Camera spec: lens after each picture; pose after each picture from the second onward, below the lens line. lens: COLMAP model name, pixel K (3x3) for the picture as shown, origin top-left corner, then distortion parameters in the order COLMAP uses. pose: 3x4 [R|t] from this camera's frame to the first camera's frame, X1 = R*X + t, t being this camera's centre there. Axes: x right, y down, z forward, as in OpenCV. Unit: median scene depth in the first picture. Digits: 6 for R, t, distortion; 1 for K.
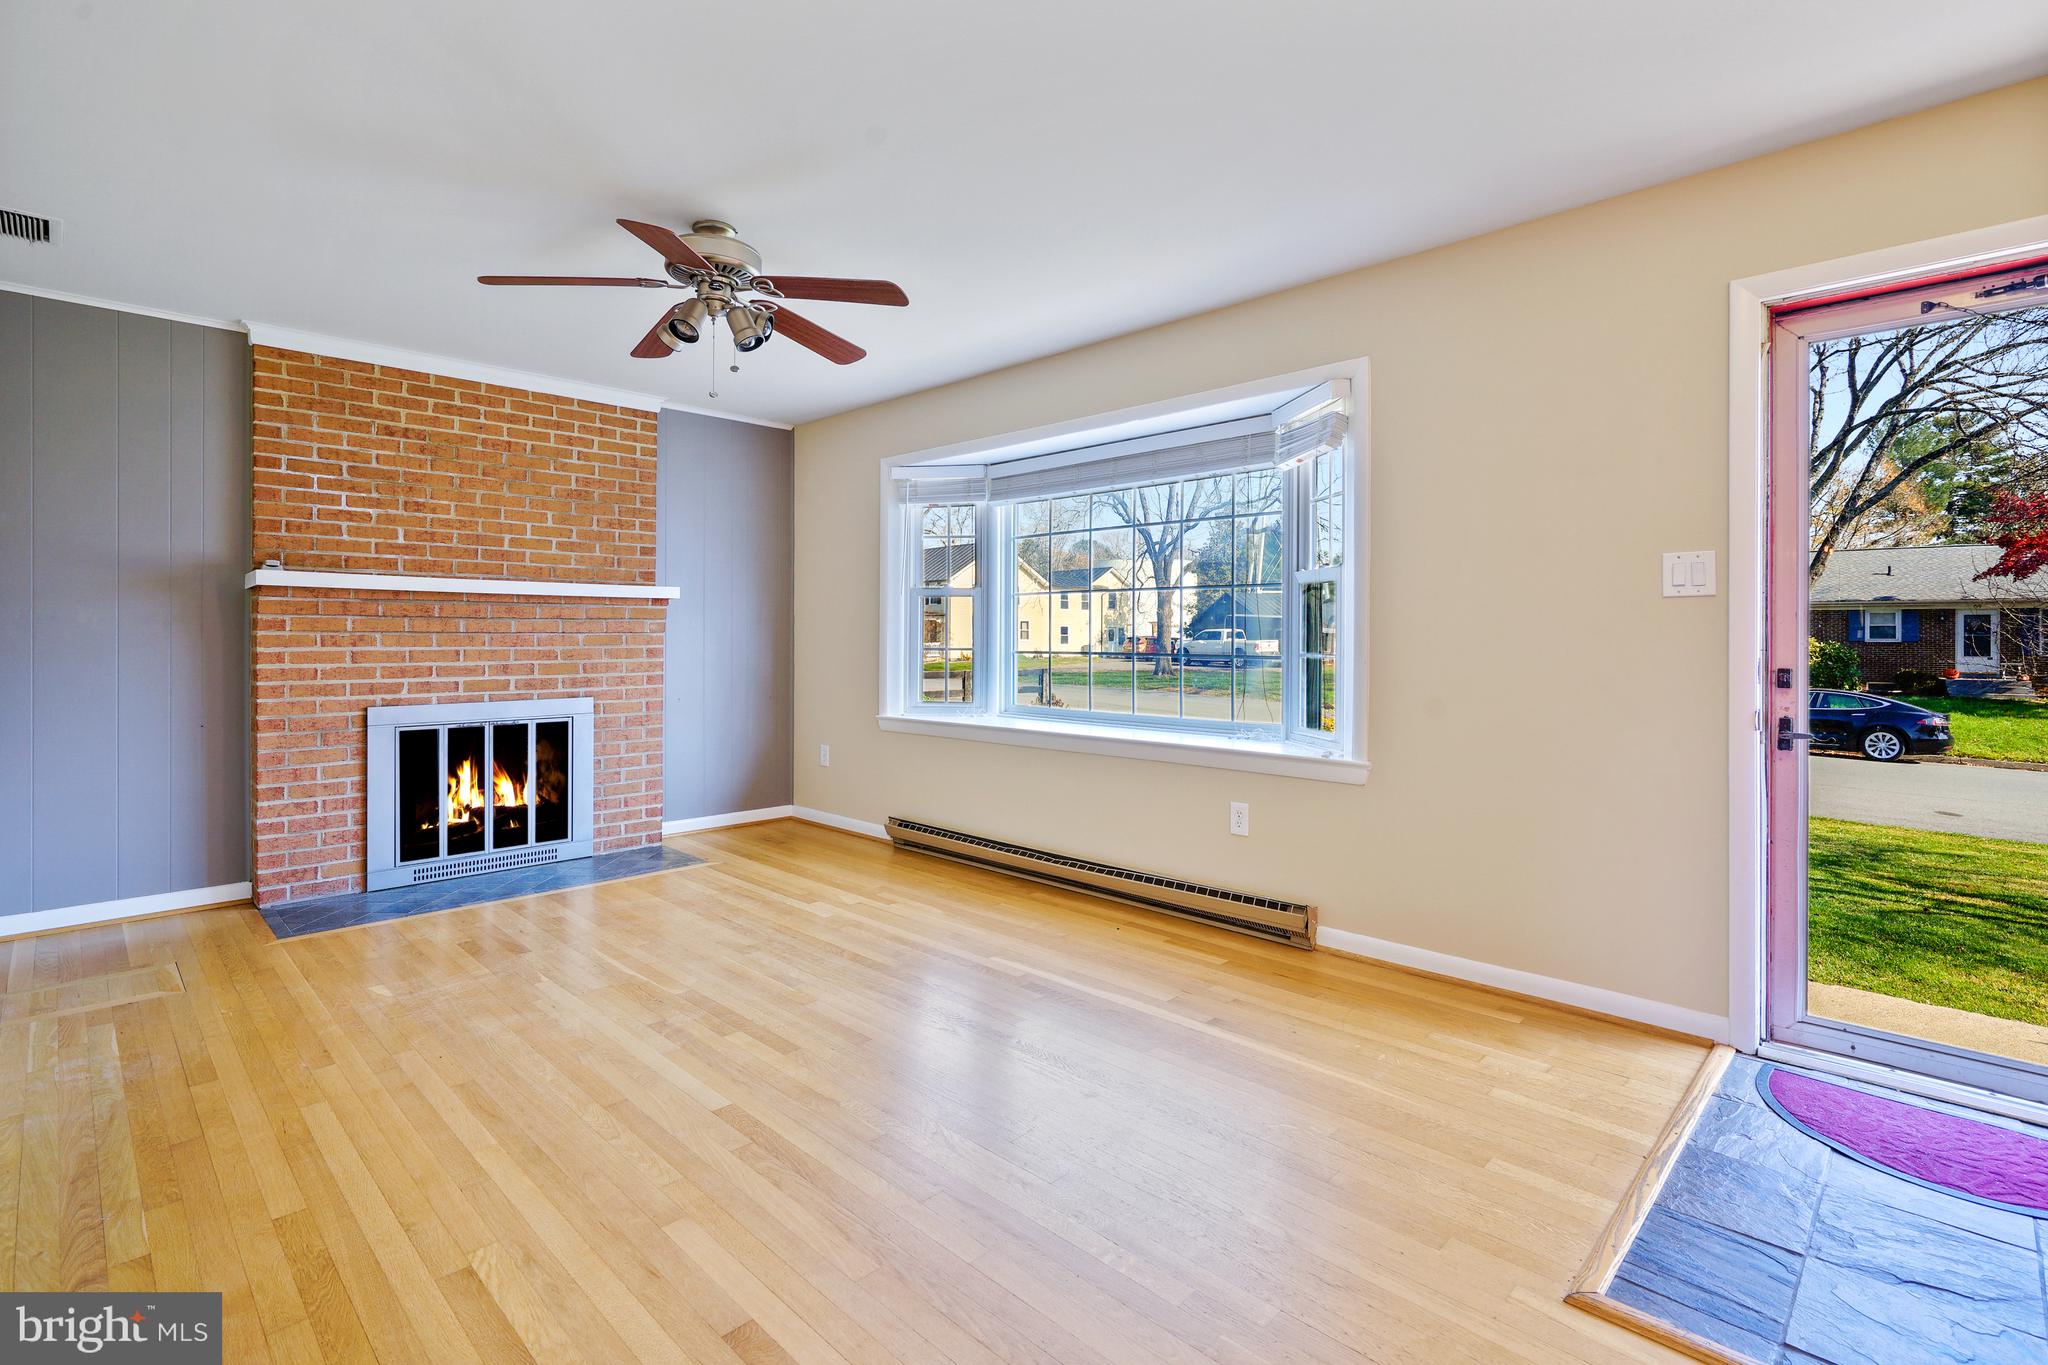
lens RADIAL K [[946.1, 0, 1022.3], [0, 946.1, 647.7], [0, 0, 1]] dist [0.001034, 0.000544]
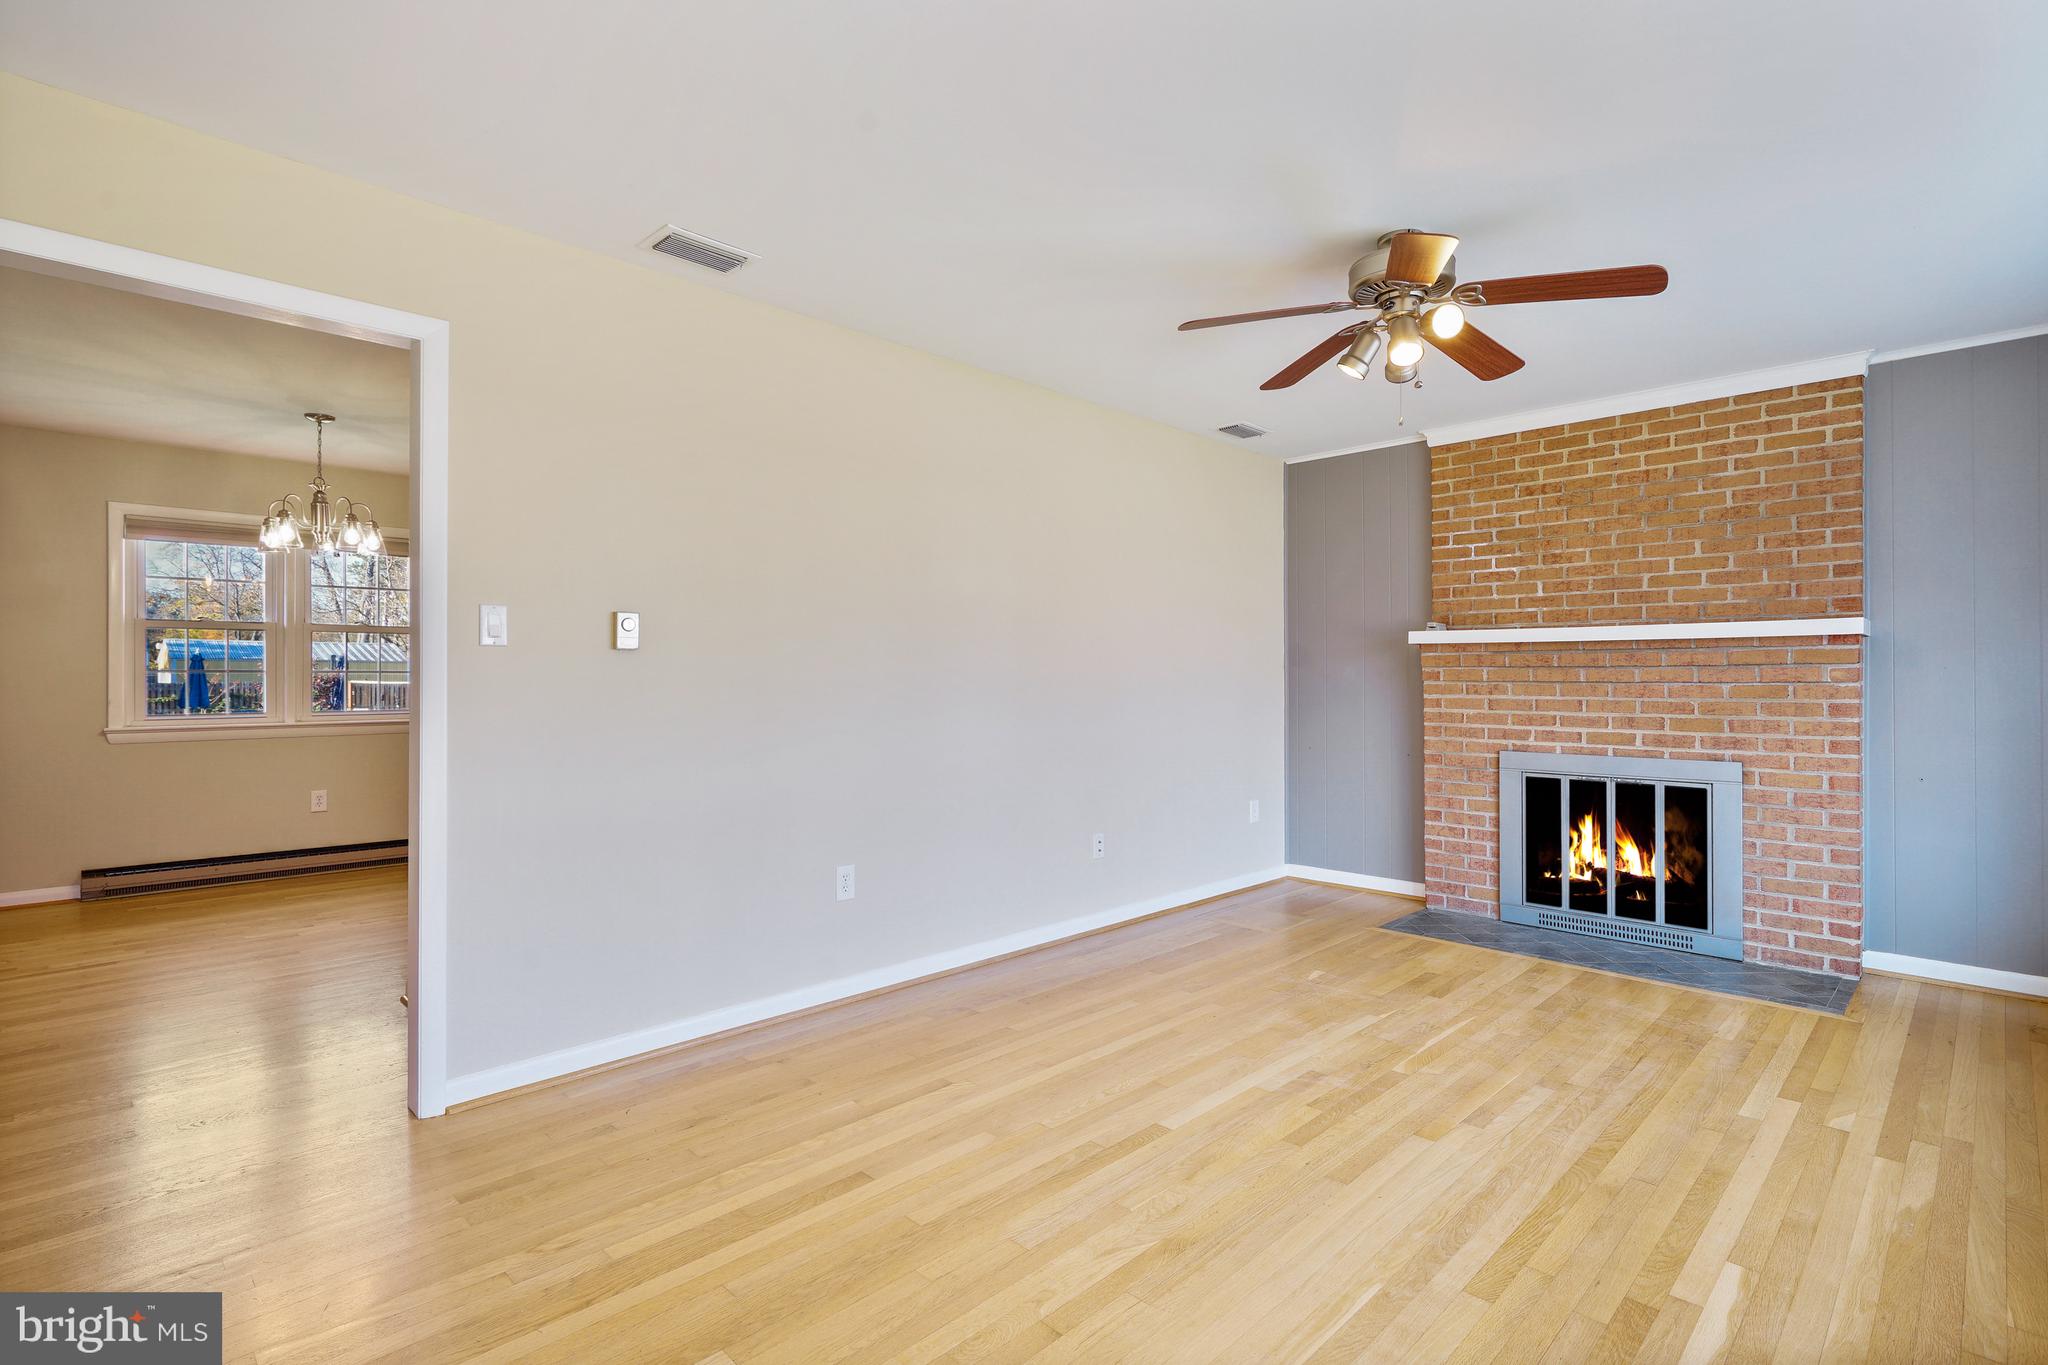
lens RADIAL K [[972.2, 0, 1024.0], [0, 972.2, 682.5], [0, 0, 1]] dist [-0.000437, -0.000146]
pose [[-0.001374, 0.001341, -0.999998, 0.416290], [-0.014497, 0.999894, 0.001361, -0.008951], [0.999894, 0.014499, -0.001354, 0.442765]]
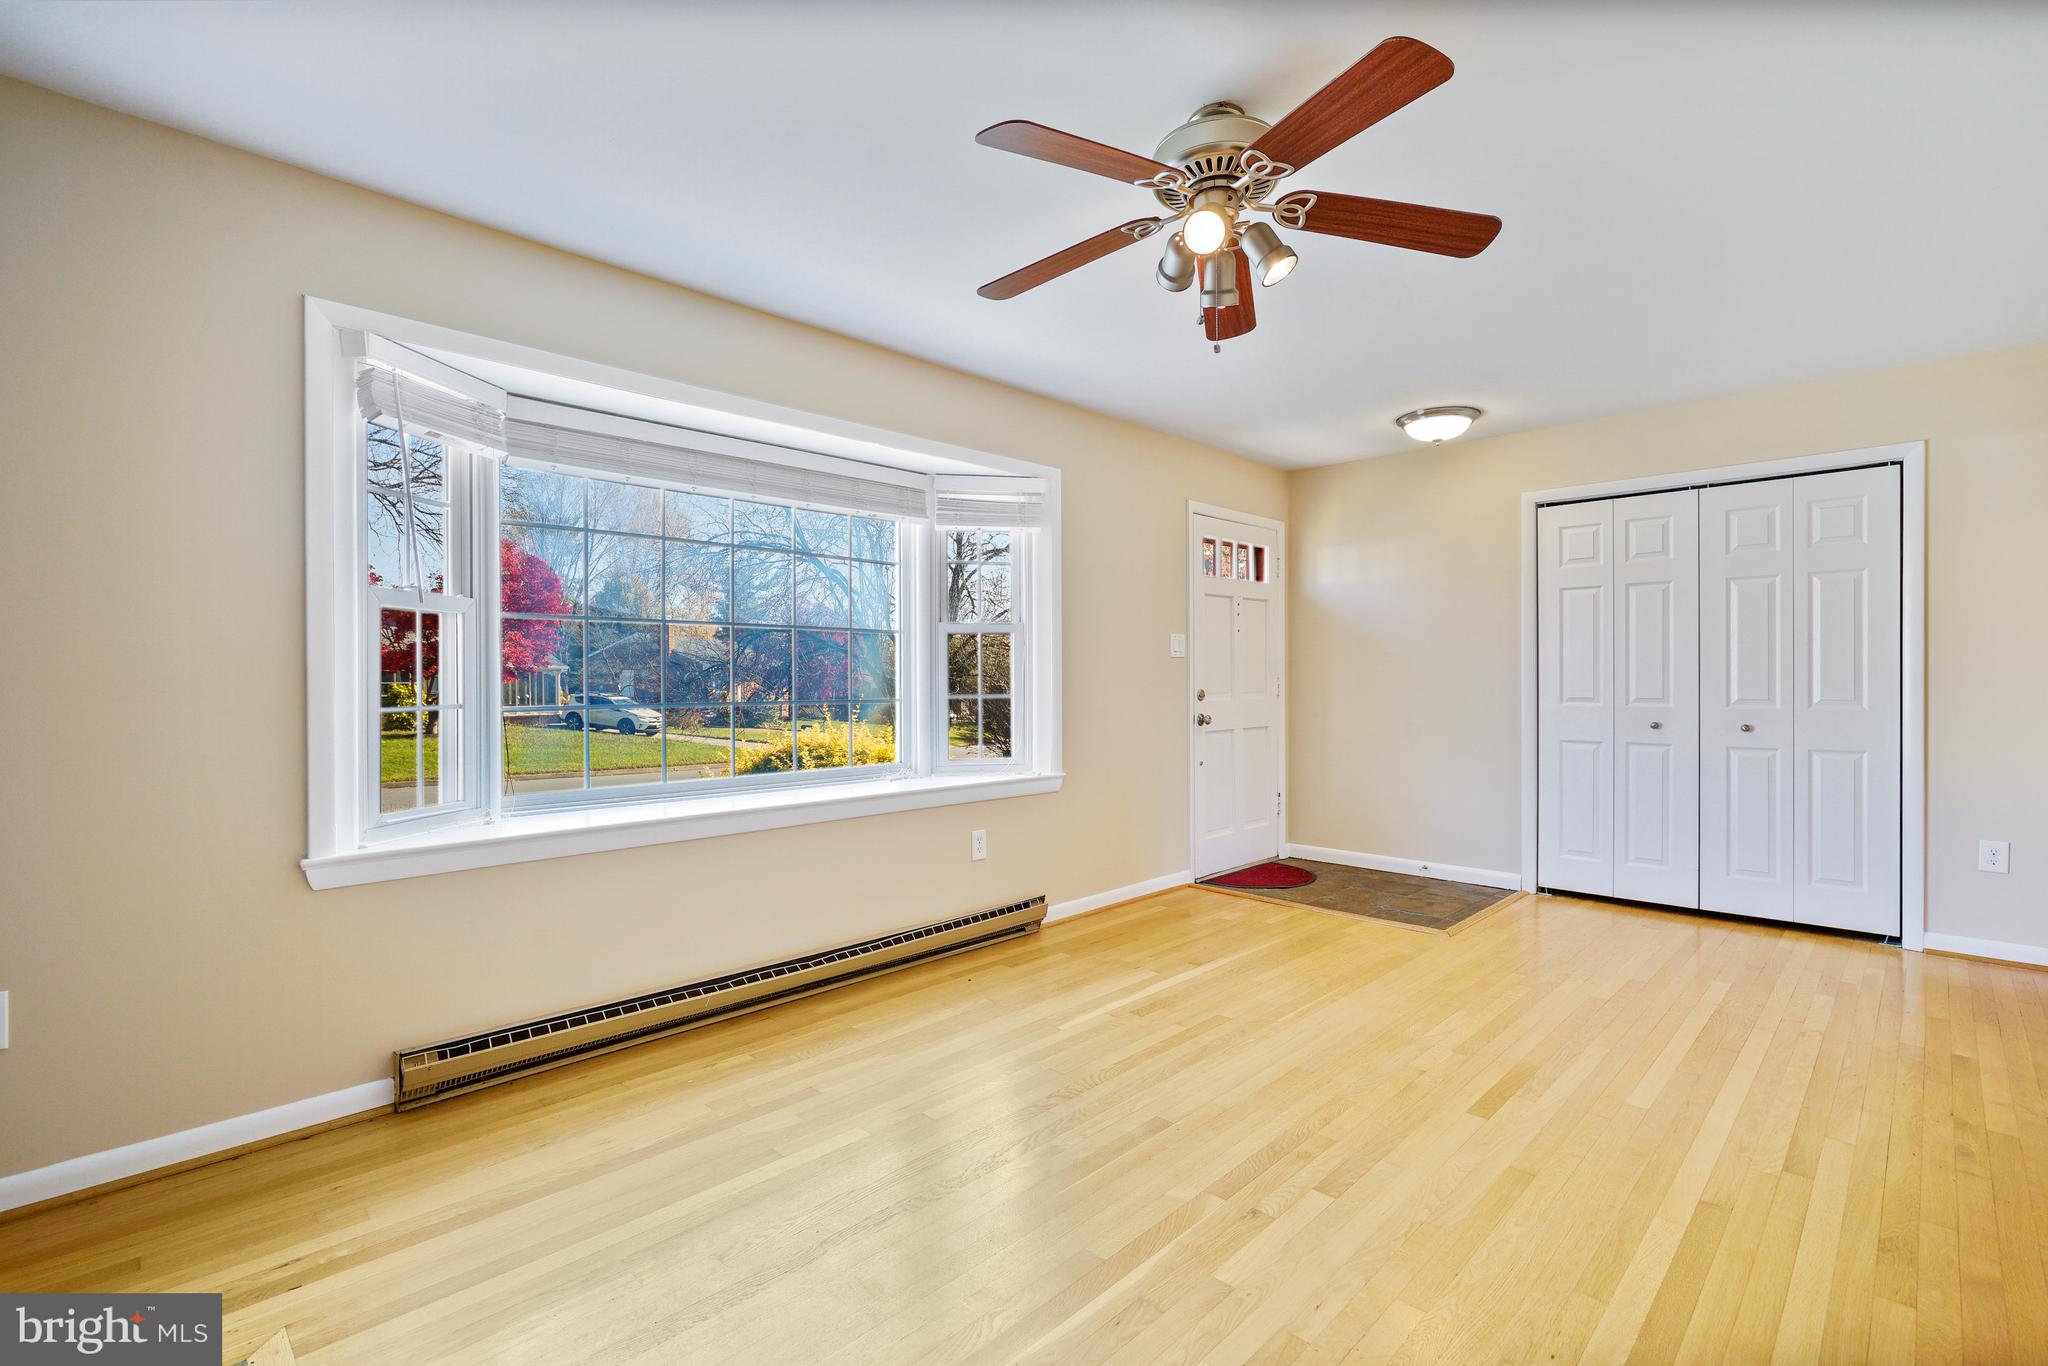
lens RADIAL K [[958.0, 0, 1012.2], [0, 958.0, 678.7], [0, 0, 1]] dist [0.000706, 0.000224]
pose [[-0.003550, 0.003042, 0.999989, -0.740054], [0.018965, 0.999816, -0.002975, -0.006692], [-0.999814, 0.018954, -0.003607, 0.804139]]
